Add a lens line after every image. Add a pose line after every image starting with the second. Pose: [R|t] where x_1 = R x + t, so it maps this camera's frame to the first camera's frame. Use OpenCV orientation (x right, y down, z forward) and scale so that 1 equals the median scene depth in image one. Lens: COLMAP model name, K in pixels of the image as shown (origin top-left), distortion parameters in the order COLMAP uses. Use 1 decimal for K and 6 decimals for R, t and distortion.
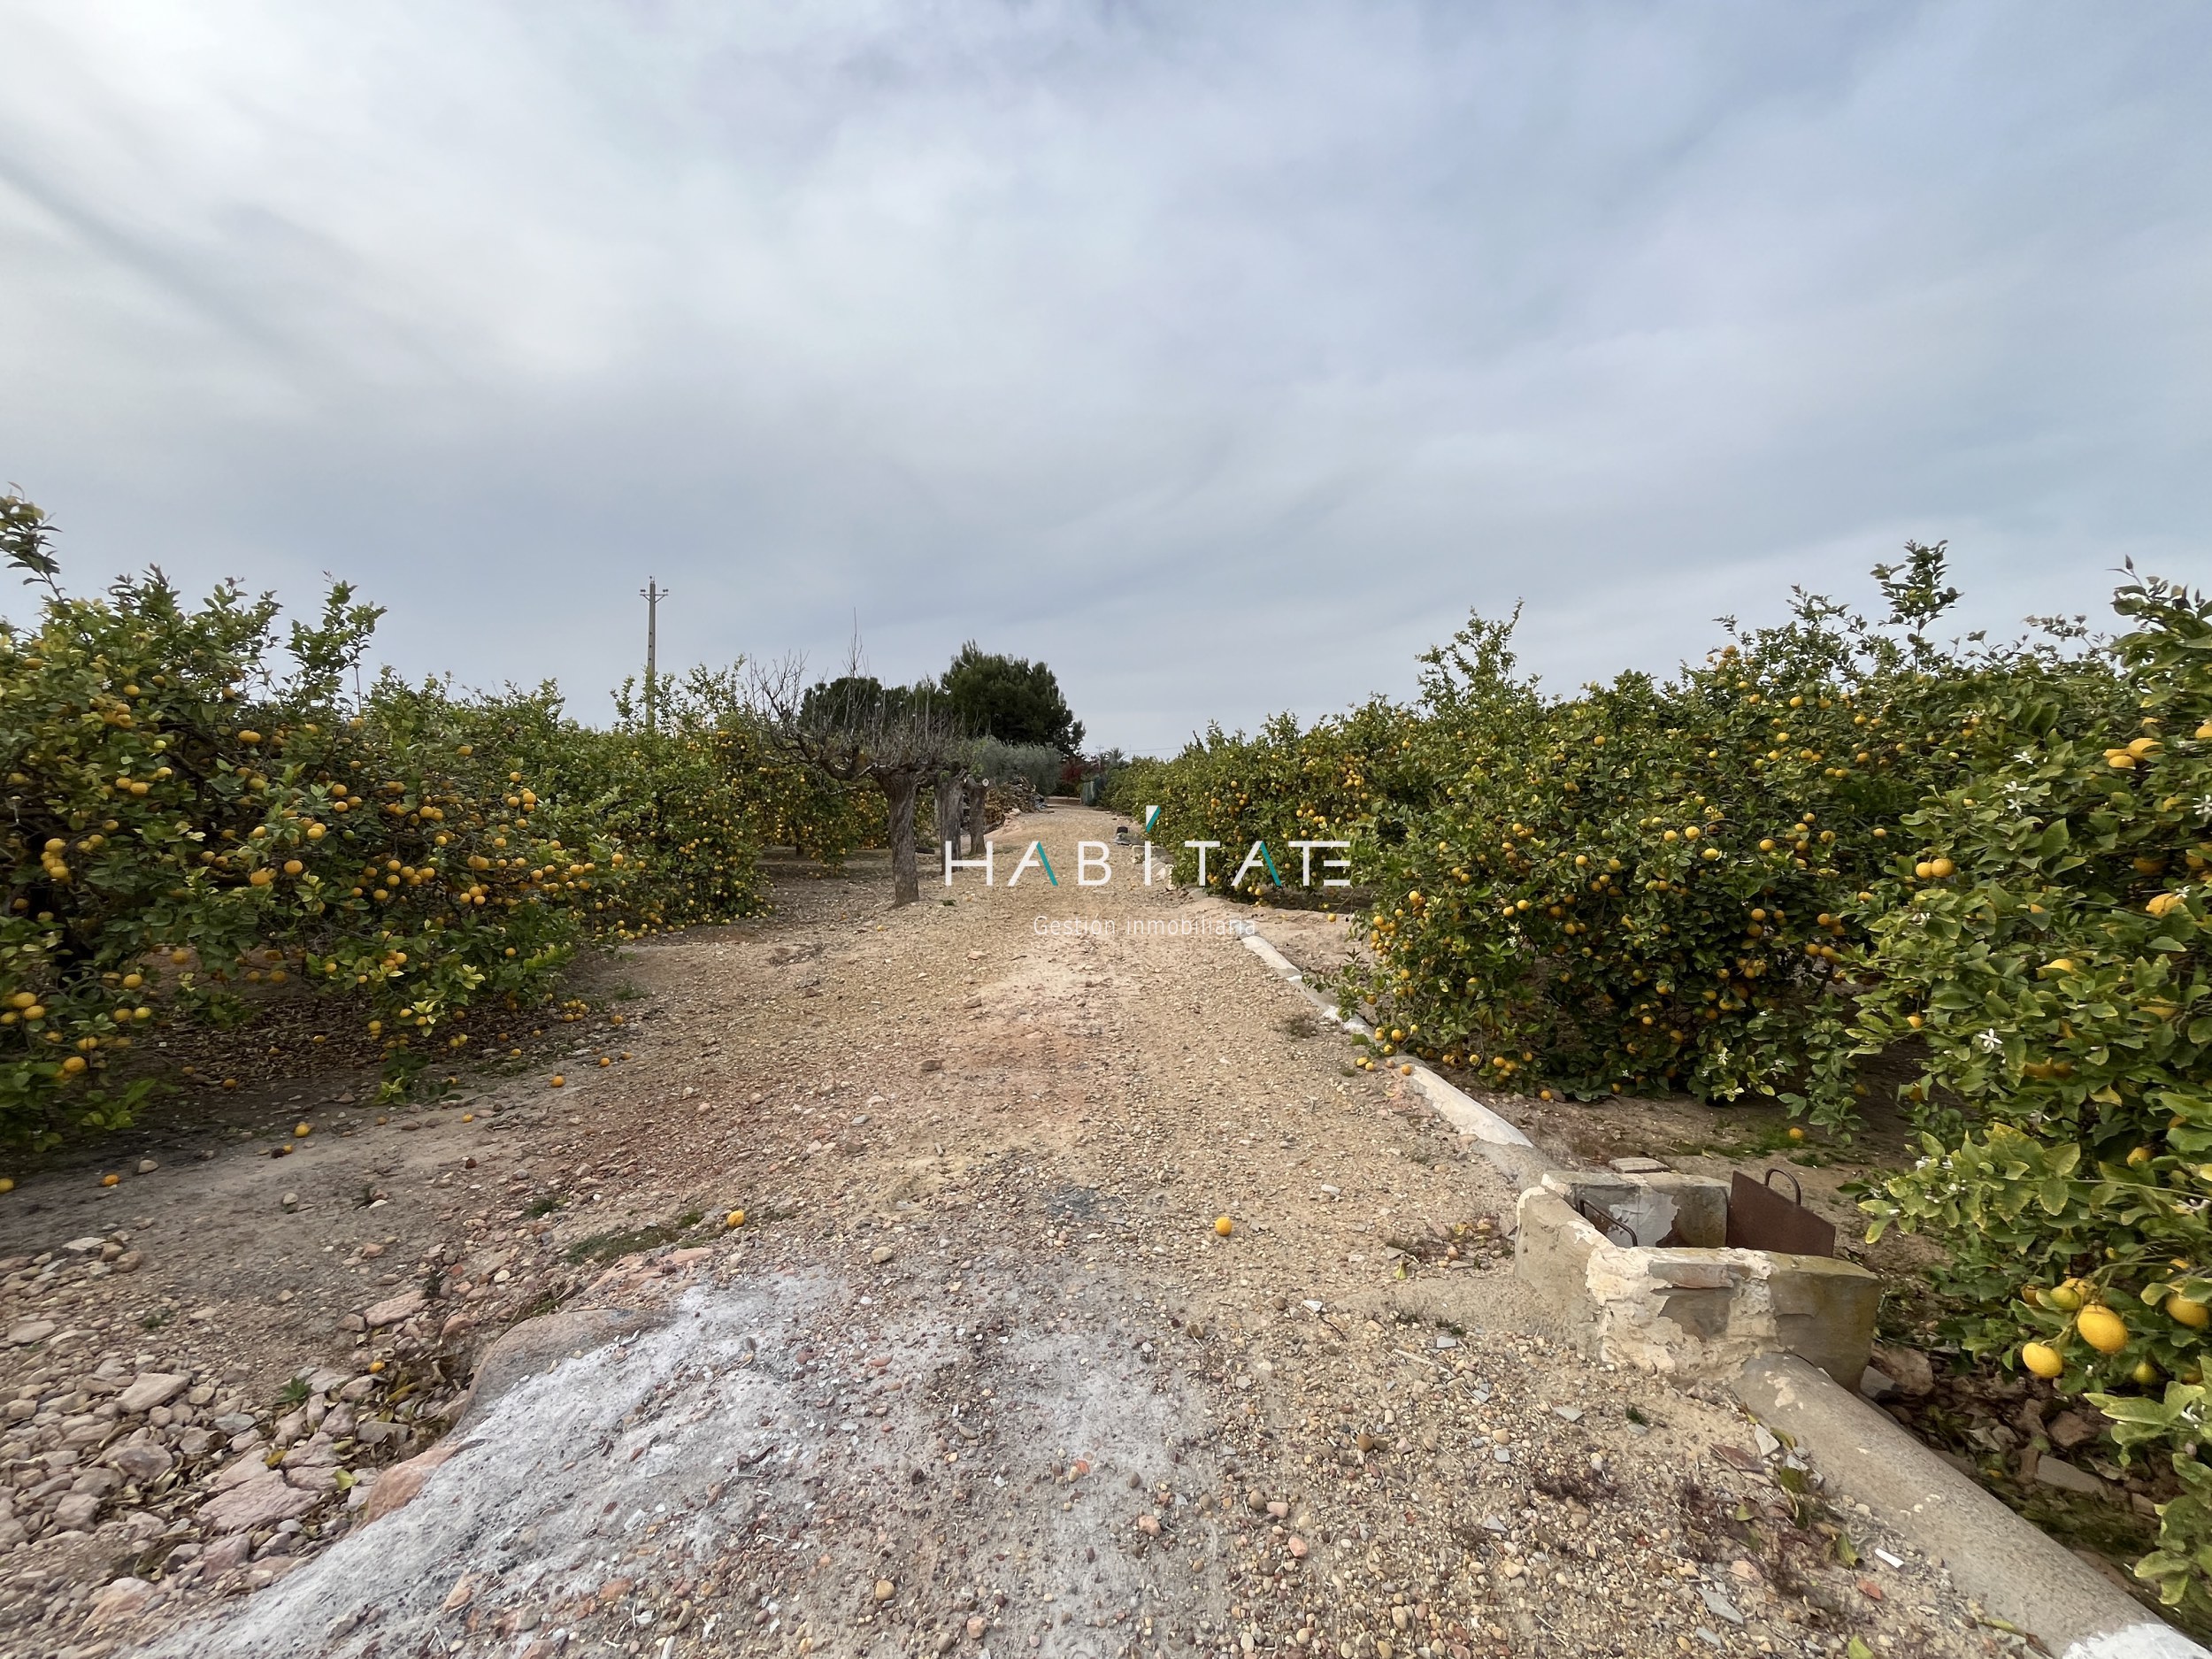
lens RADIAL K [[882.2, 0, 1106.0], [0, 882.2, 829.5], [0, 0, 1]] dist [-0.000269, -0.000021]
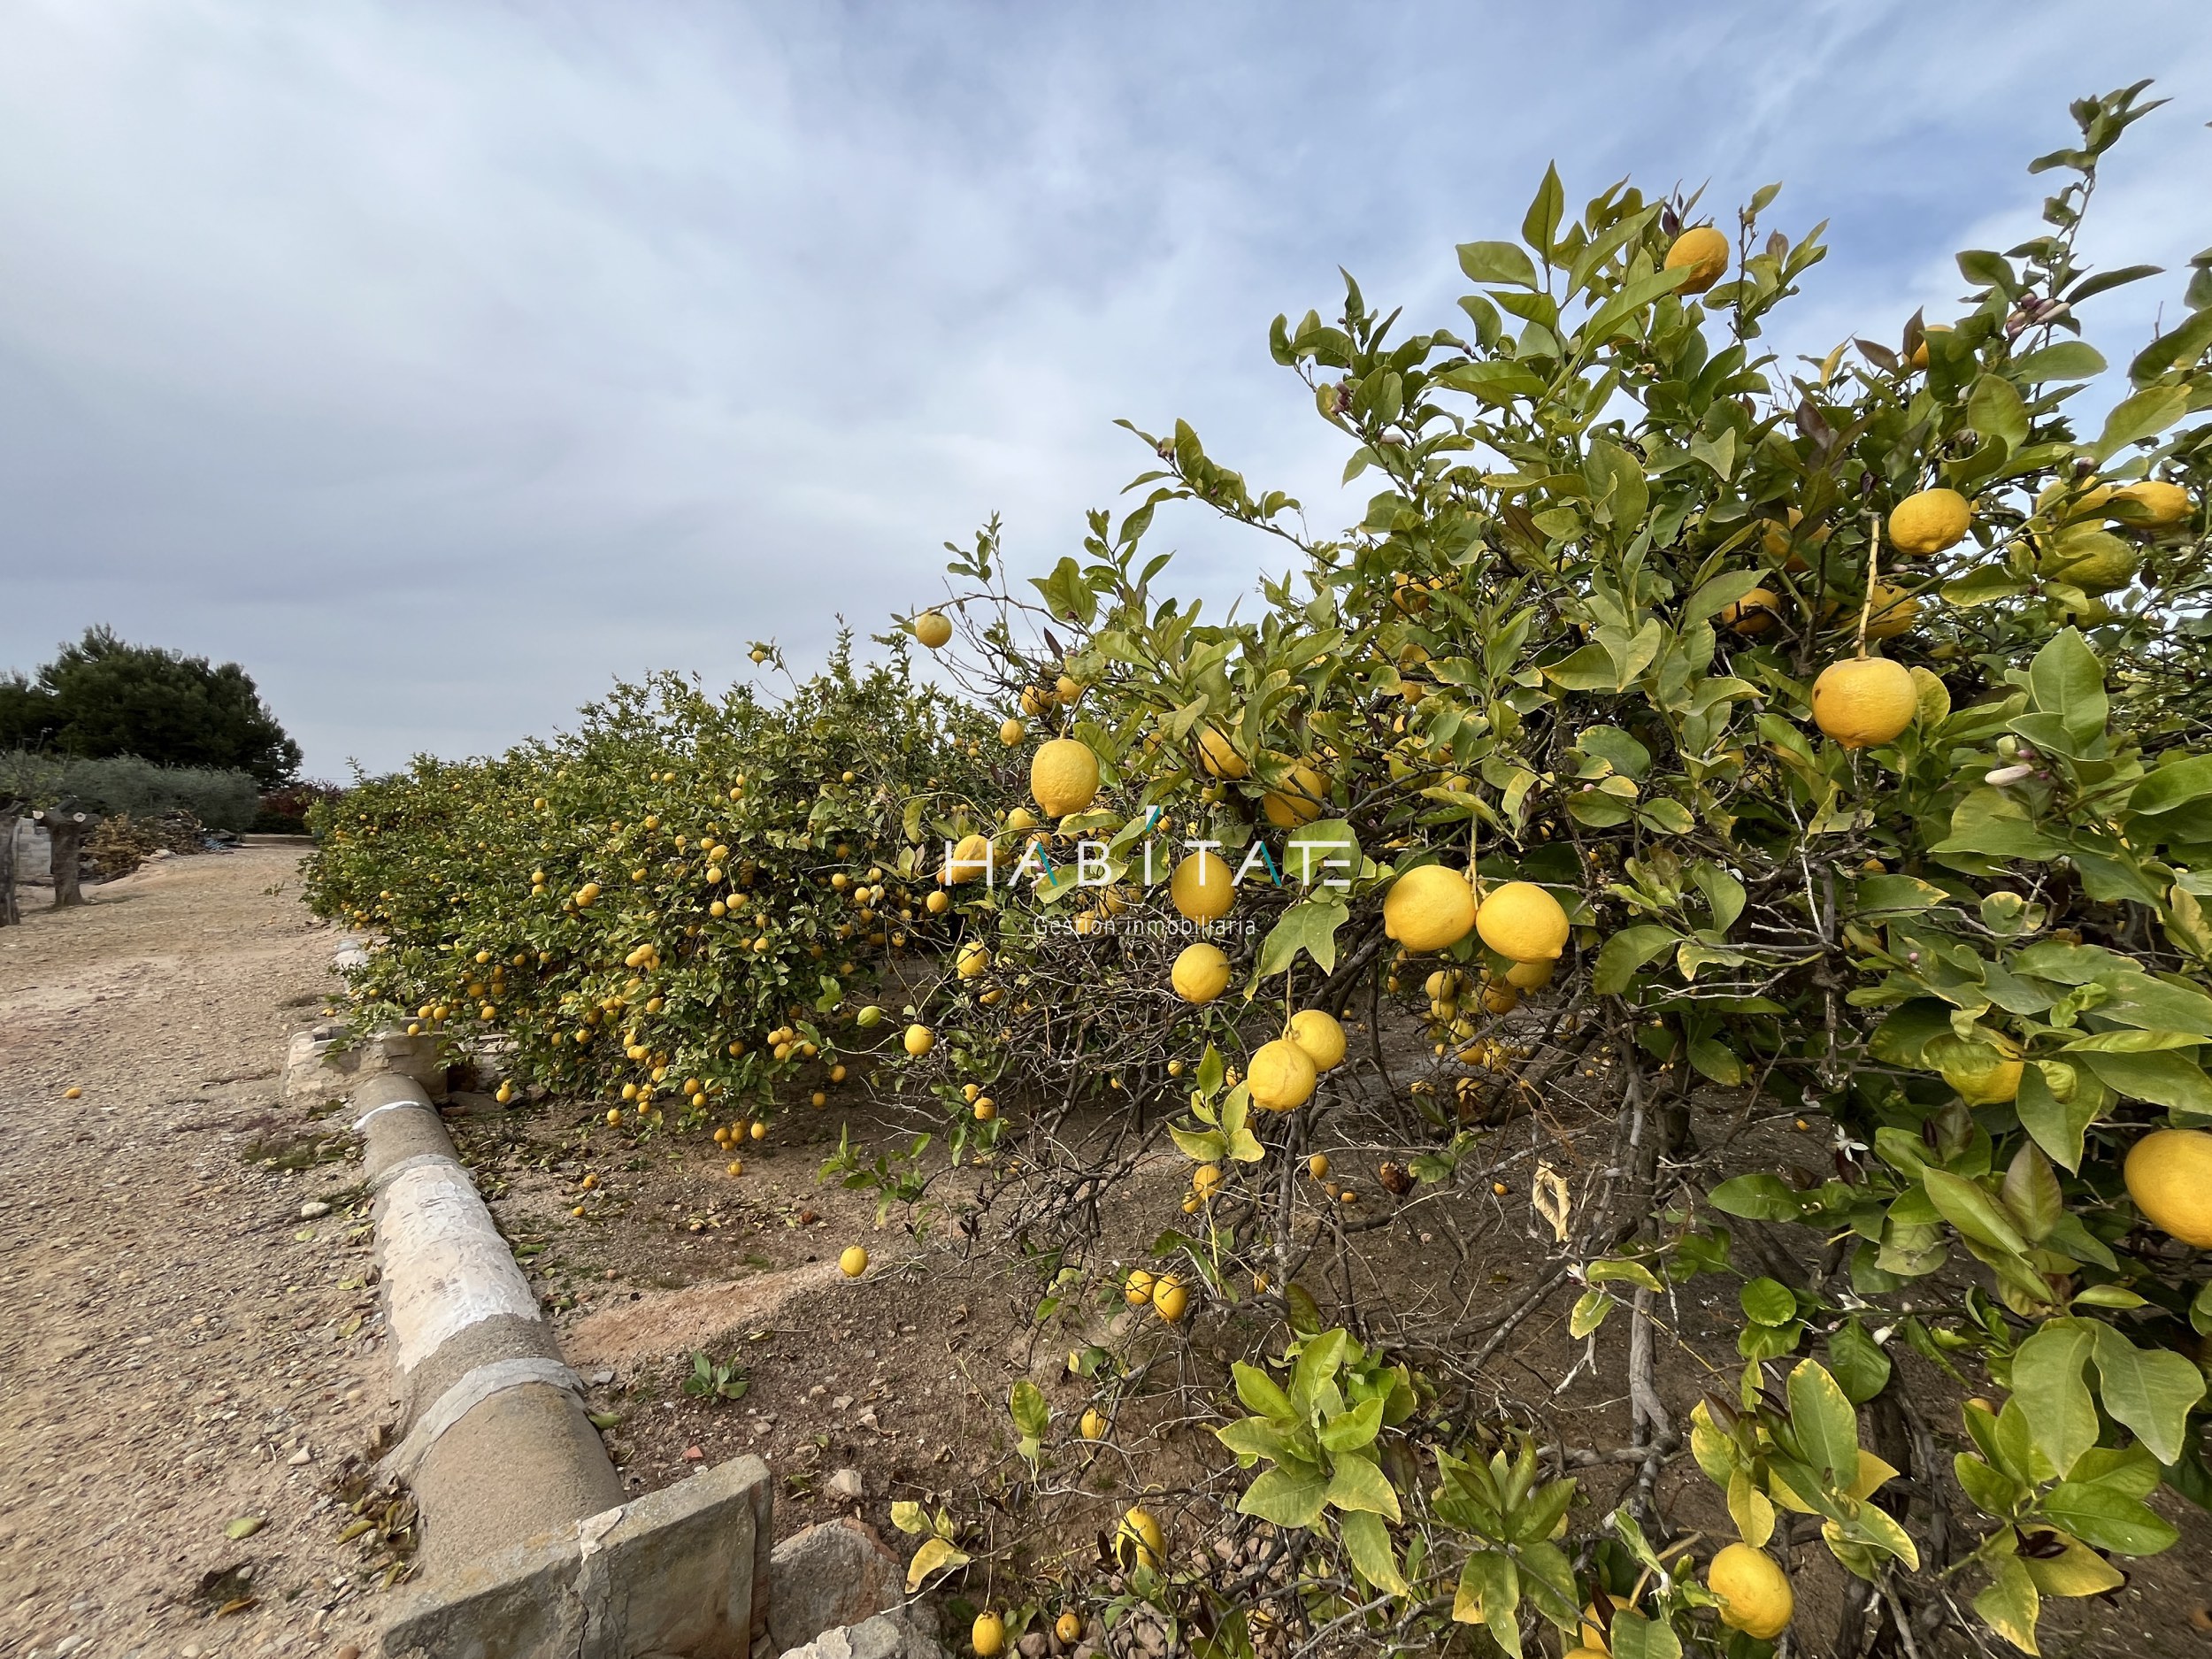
lens RADIAL K [[880.6, 0, 1099.8], [0, 880.6, 833.9], [0, 0, 1]] dist [-0.001480, -0.000586]
pose [[0.780814, -0.021548, 0.624391, 0.045882], [0.039524, 0.999107, -0.014945, 0.005533], [-0.623512, 0.036348, 0.780969, -0.108238]]
